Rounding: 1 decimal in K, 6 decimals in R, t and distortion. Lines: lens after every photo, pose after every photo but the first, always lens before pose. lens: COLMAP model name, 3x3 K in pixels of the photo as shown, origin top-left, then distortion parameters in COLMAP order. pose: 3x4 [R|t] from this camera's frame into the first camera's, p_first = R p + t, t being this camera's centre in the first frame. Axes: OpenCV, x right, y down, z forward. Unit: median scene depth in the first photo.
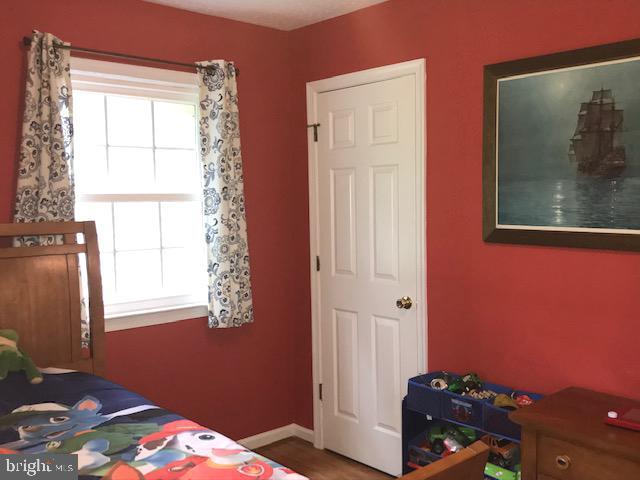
lens RADIAL K [[652.6, 0, 319.5], [0, 652.6, 242.8], [0, 0, 1]] dist [0.072879, 0.000000]
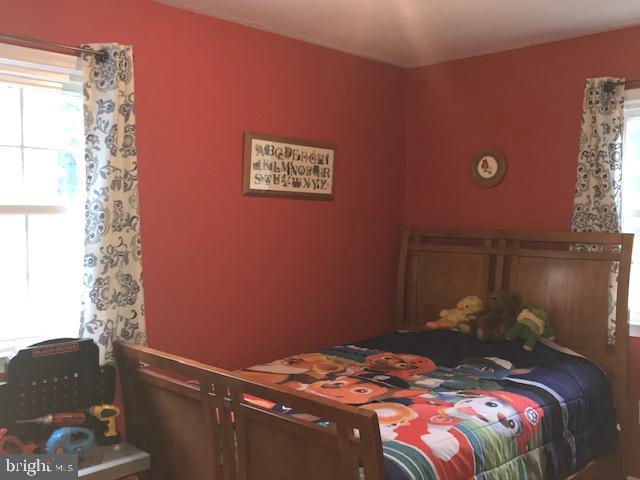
lens RADIAL K [[652.6, 0, 319.5], [0, 652.6, 238.2], [0, 0, 1]] dist [0.072879, 0.000000]
pose [[0.072028, 0.046361, -0.996325, 0.770961], [-0.079428, 0.996013, 0.040604, -0.031268], [0.994235, 0.076211, 0.075423, 0.419133]]
